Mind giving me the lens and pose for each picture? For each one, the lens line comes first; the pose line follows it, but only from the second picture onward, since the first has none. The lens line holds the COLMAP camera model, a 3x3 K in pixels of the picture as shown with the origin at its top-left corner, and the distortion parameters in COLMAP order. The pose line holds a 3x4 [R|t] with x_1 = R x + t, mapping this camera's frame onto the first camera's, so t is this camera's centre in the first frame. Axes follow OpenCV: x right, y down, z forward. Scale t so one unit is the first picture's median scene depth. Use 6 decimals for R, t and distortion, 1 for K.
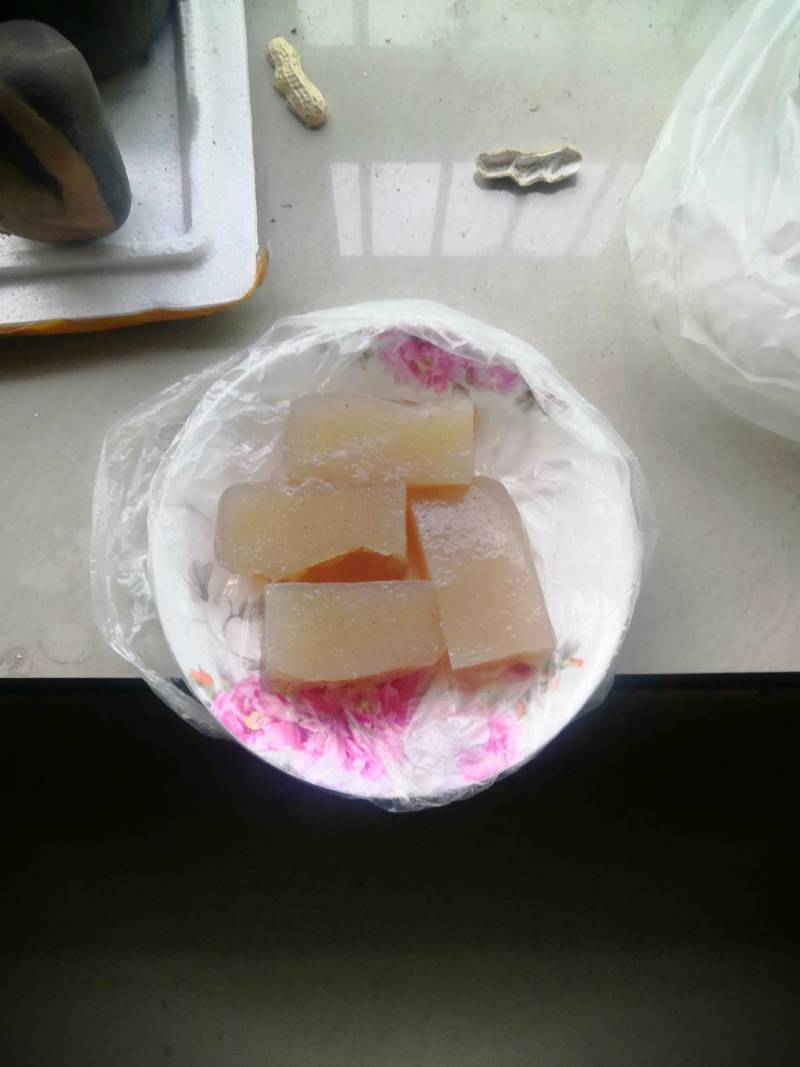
lens RADIAL K [[747.5, 0, 400.0], [0, 747.5, 533.5], [0, 0, 1]] dist [0.087420, 0.000771]
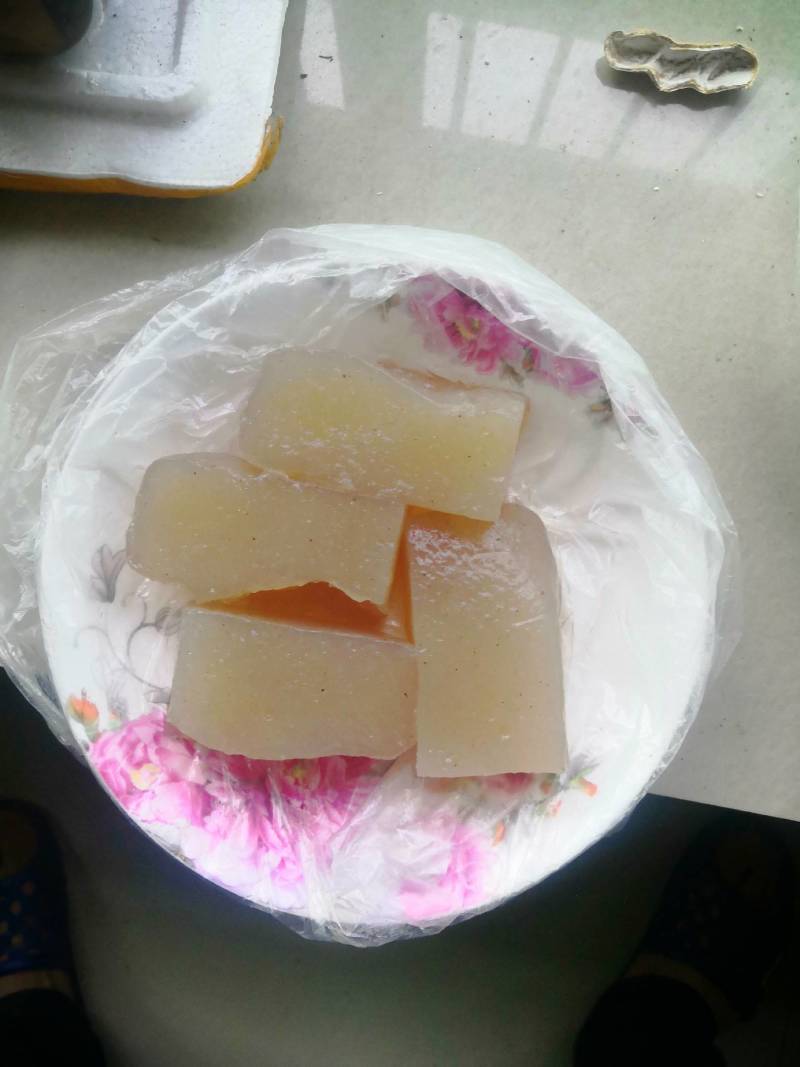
lens RADIAL K [[761.1, 0, 400.0], [0, 761.1, 533.5], [0, 0, 1]] dist [0.029867, 0.008461]
pose [[0.980621, 0.195333, -0.015110, 0.017850], [-0.191663, 0.972457, 0.132640, -0.128418], [0.040603, -0.127173, 0.991049, 0.278653]]
